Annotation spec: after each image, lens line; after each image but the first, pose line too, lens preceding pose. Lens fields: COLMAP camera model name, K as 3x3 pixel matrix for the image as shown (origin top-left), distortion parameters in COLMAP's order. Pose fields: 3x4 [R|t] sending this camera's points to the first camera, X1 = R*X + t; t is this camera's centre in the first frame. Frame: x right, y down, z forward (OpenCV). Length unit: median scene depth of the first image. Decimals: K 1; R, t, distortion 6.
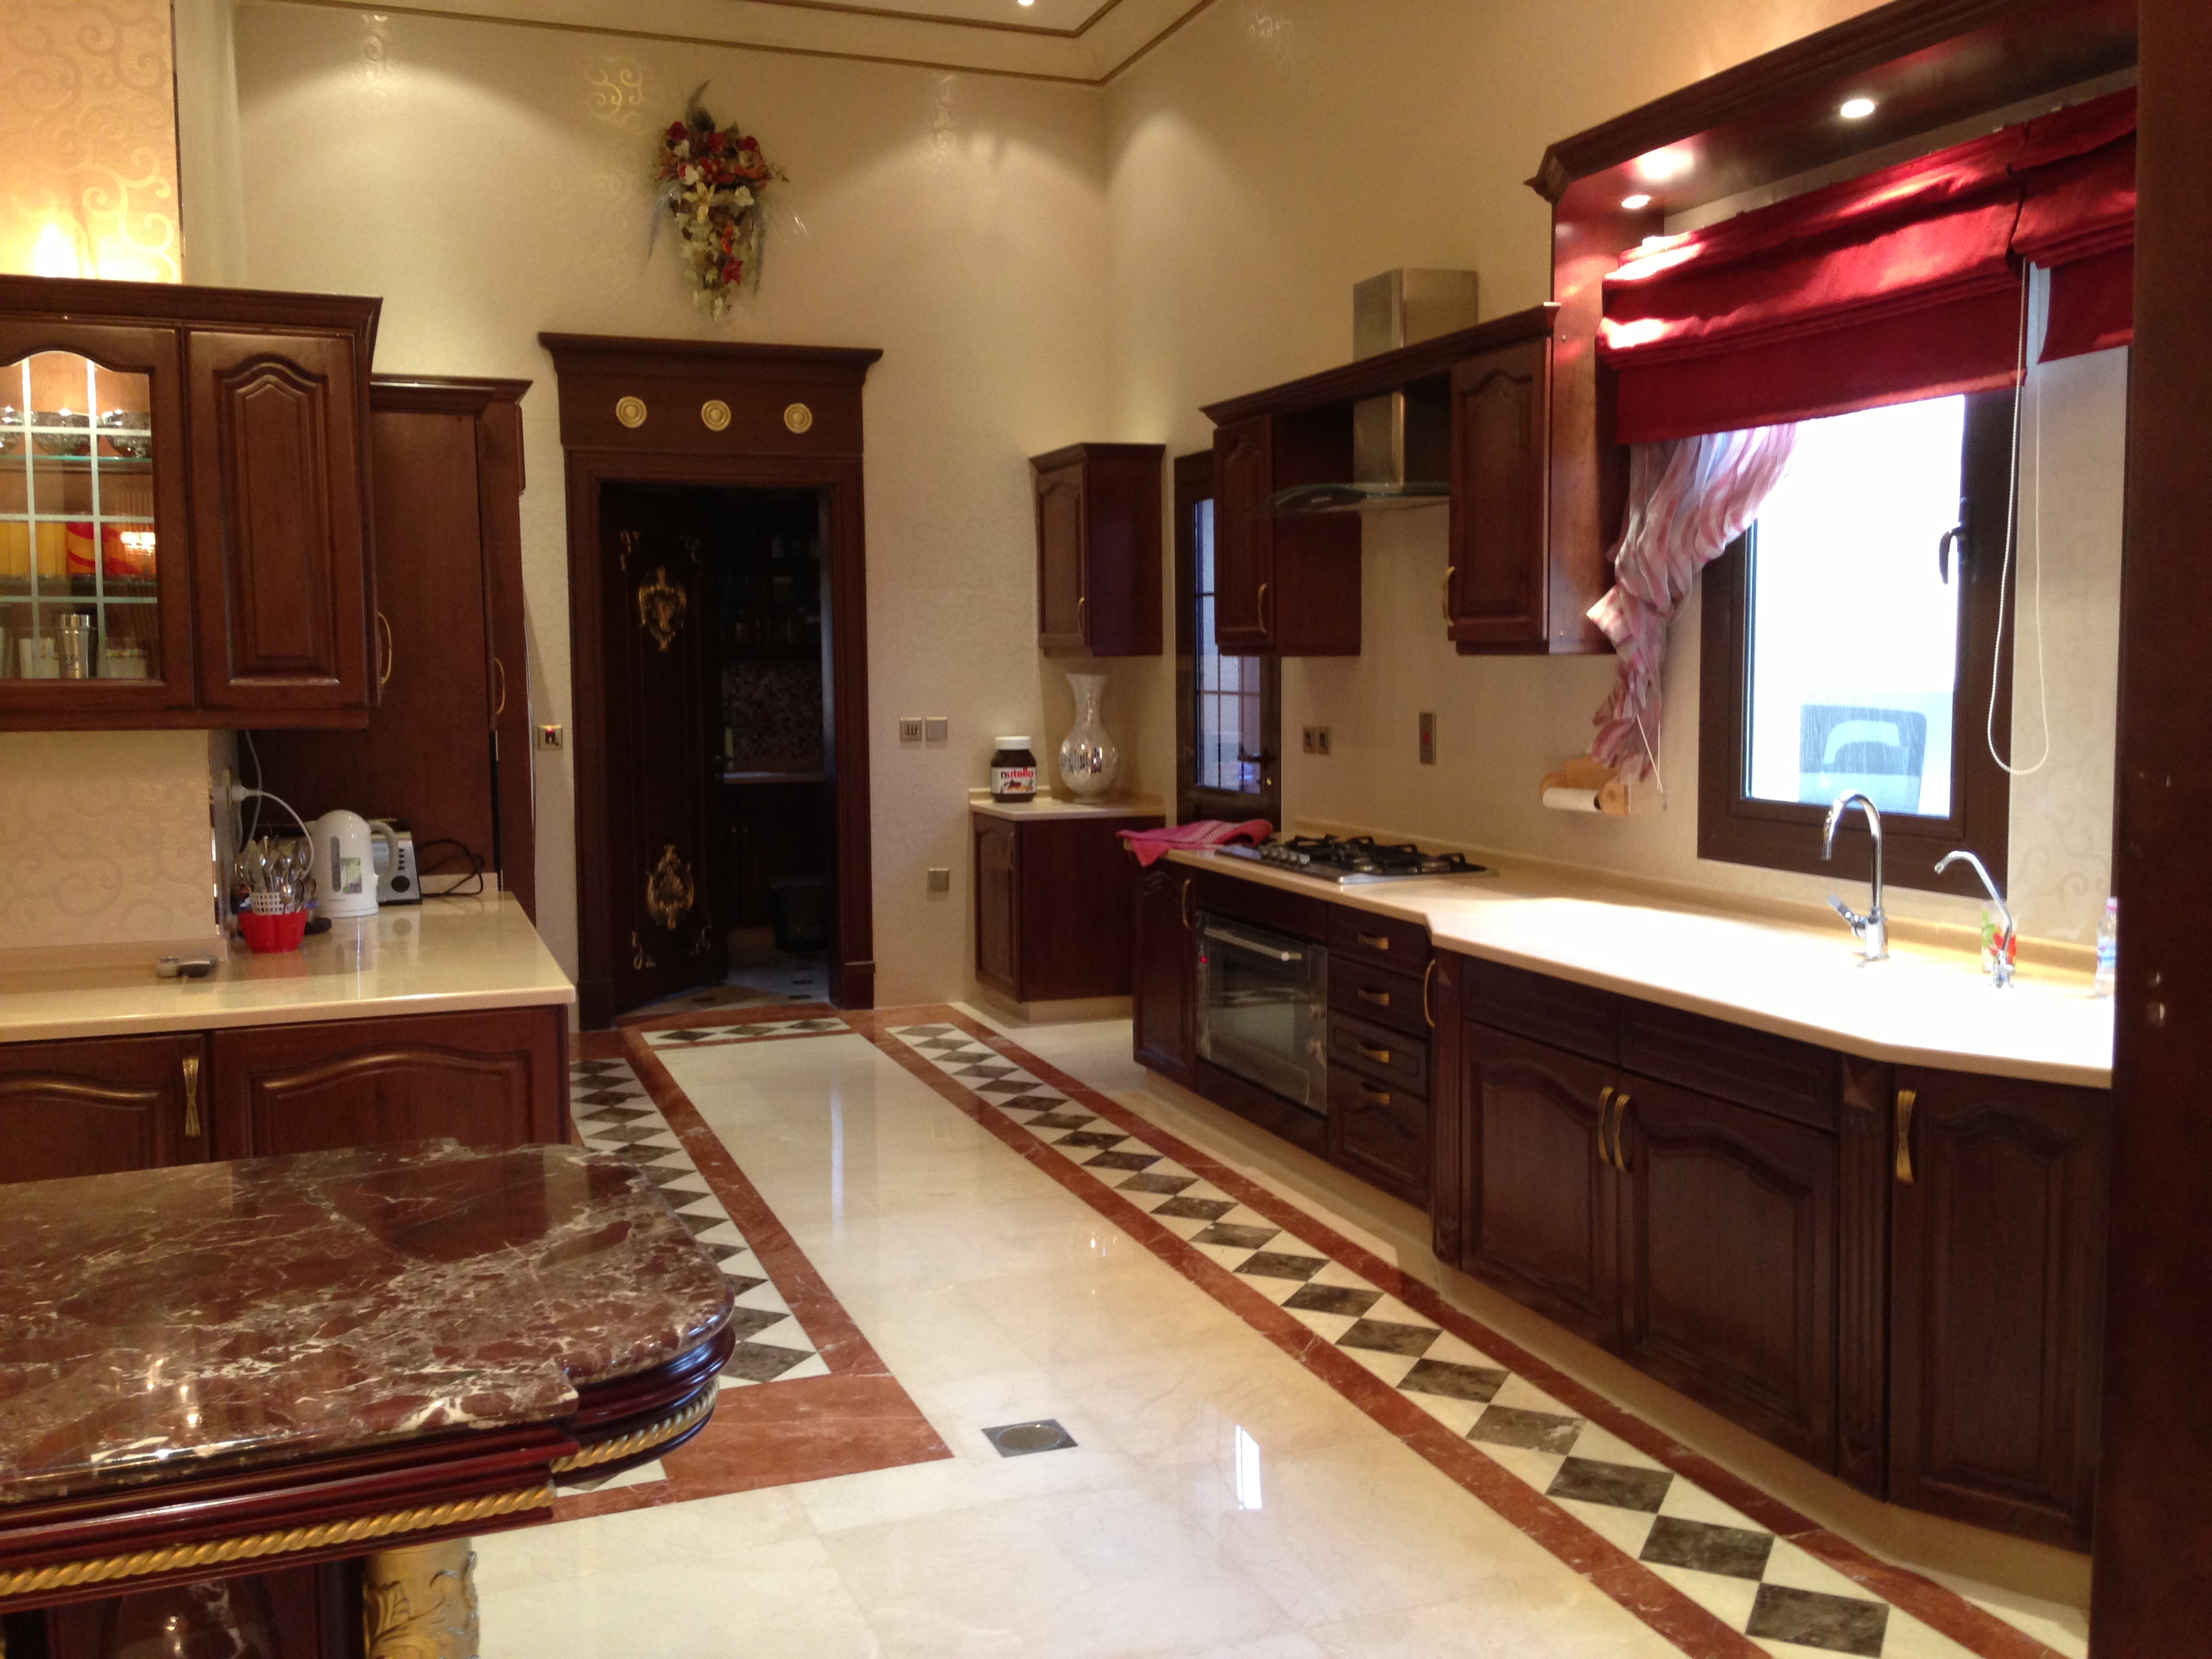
lens RADIAL K [[2006.4, 0, 1106.0], [0, 2006.4, 829.5], [0, 0, 1]] dist [0.151311, -0.250933]
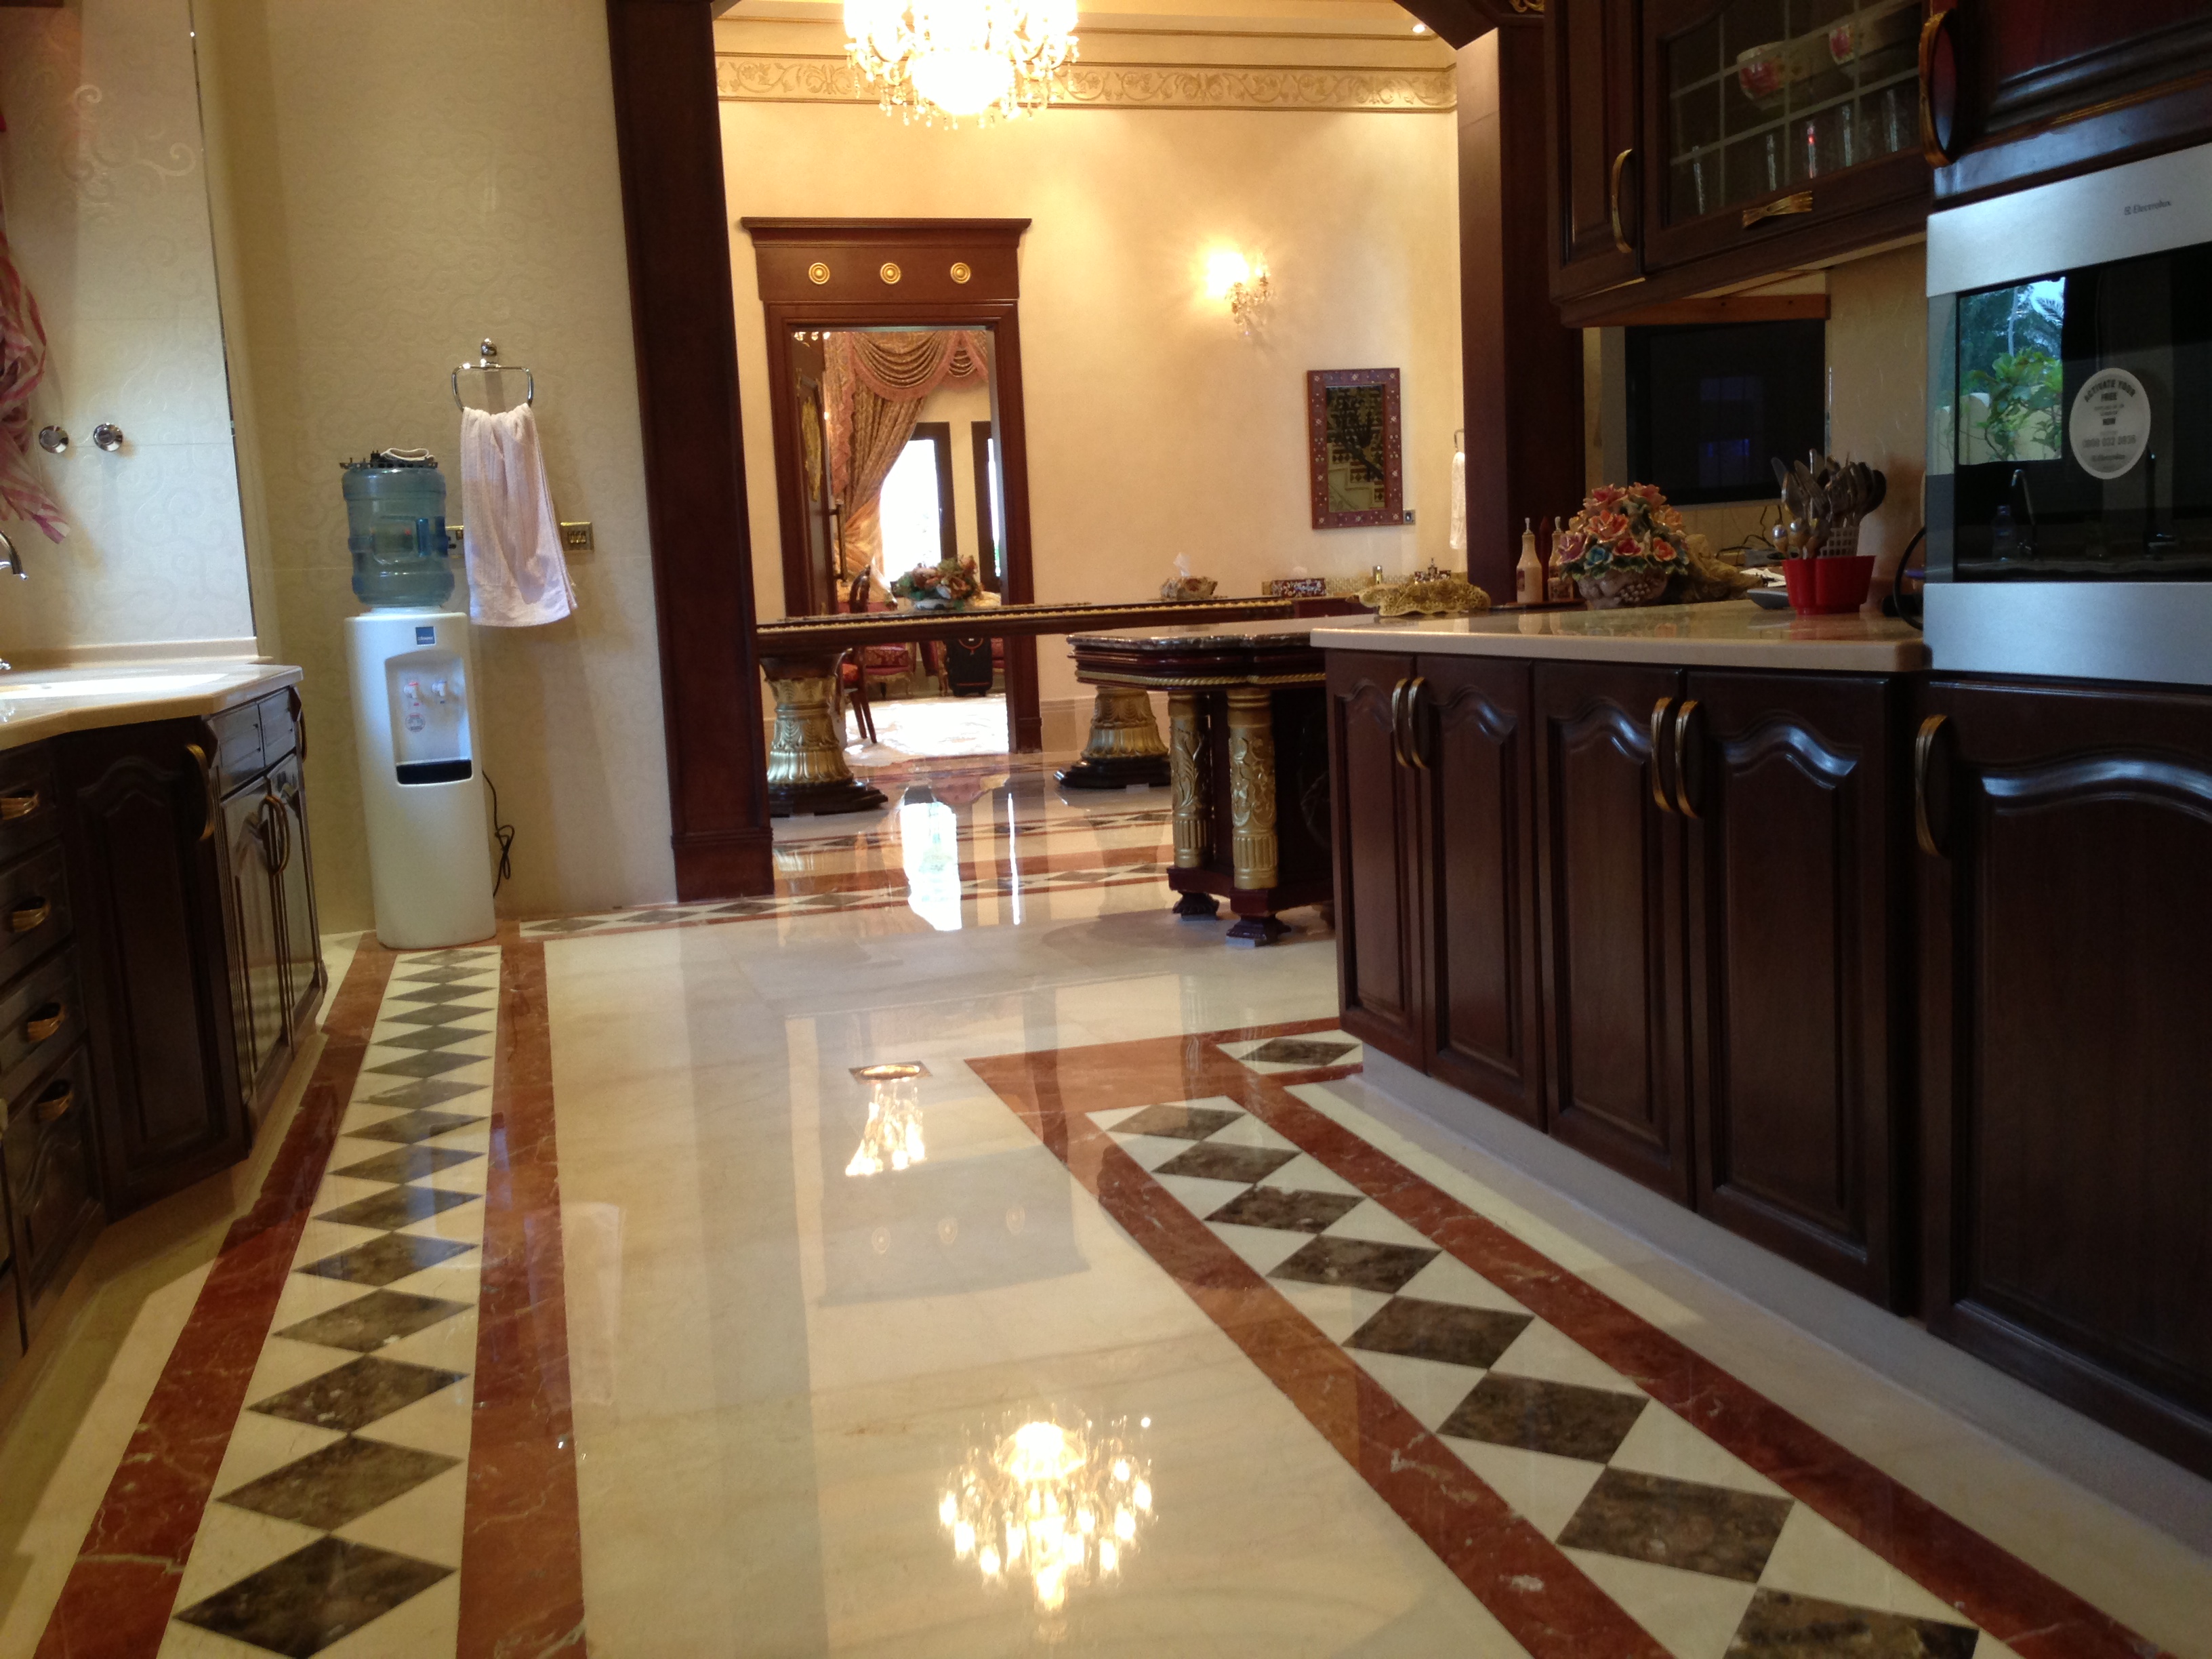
lens RADIAL K [[2006.4, 0, 1106.0], [0, 2006.4, 829.5], [0, 0, 1]] dist [0.151311, -0.250933]
pose [[-0.995129, 0.048794, 0.085657, -0.208577], [0.065752, 0.975927, 0.207951, -0.031704], [-0.073448, 0.212570, -0.974381, 1.689782]]
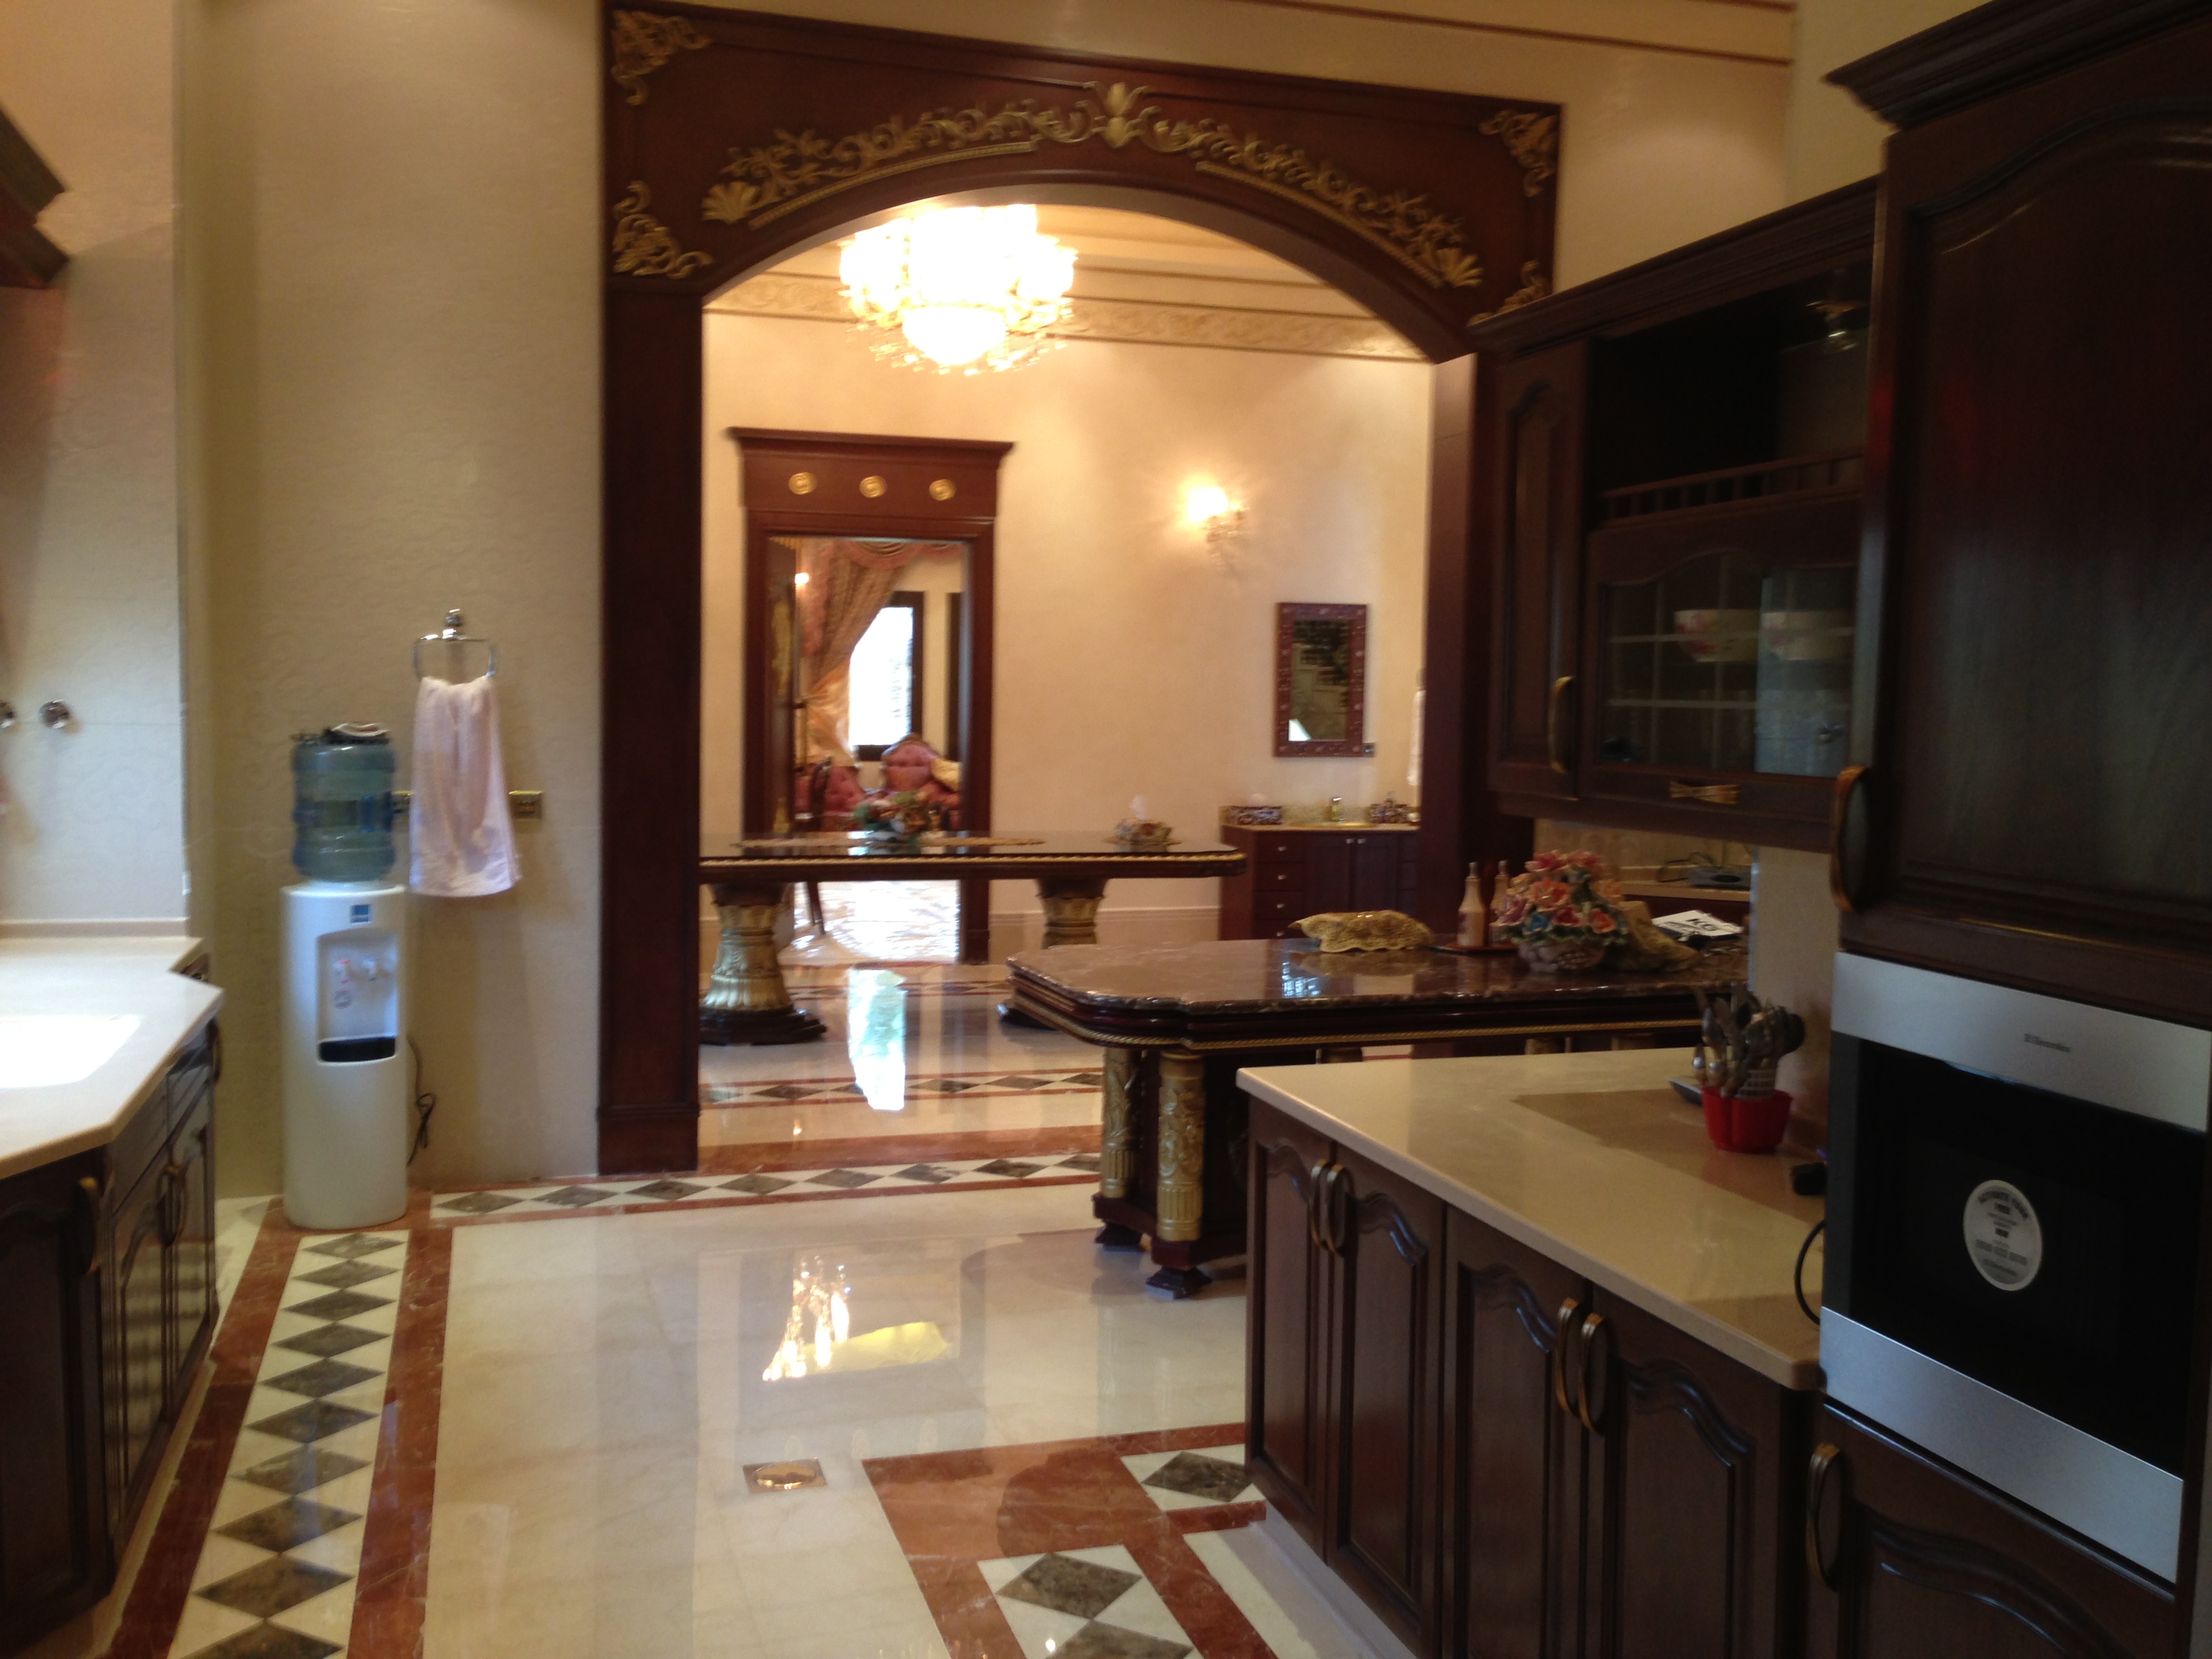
lens RADIAL K [[2006.4, 0, 1106.0], [0, 2006.4, 829.5], [0, 0, 1]] dist [0.151311, -0.250933]
pose [[-0.997787, -0.013827, 0.065036, -0.223526], [-0.003550, 0.987824, 0.155538, -0.159000], [-0.066395, 0.154963, -0.985687, 1.662410]]
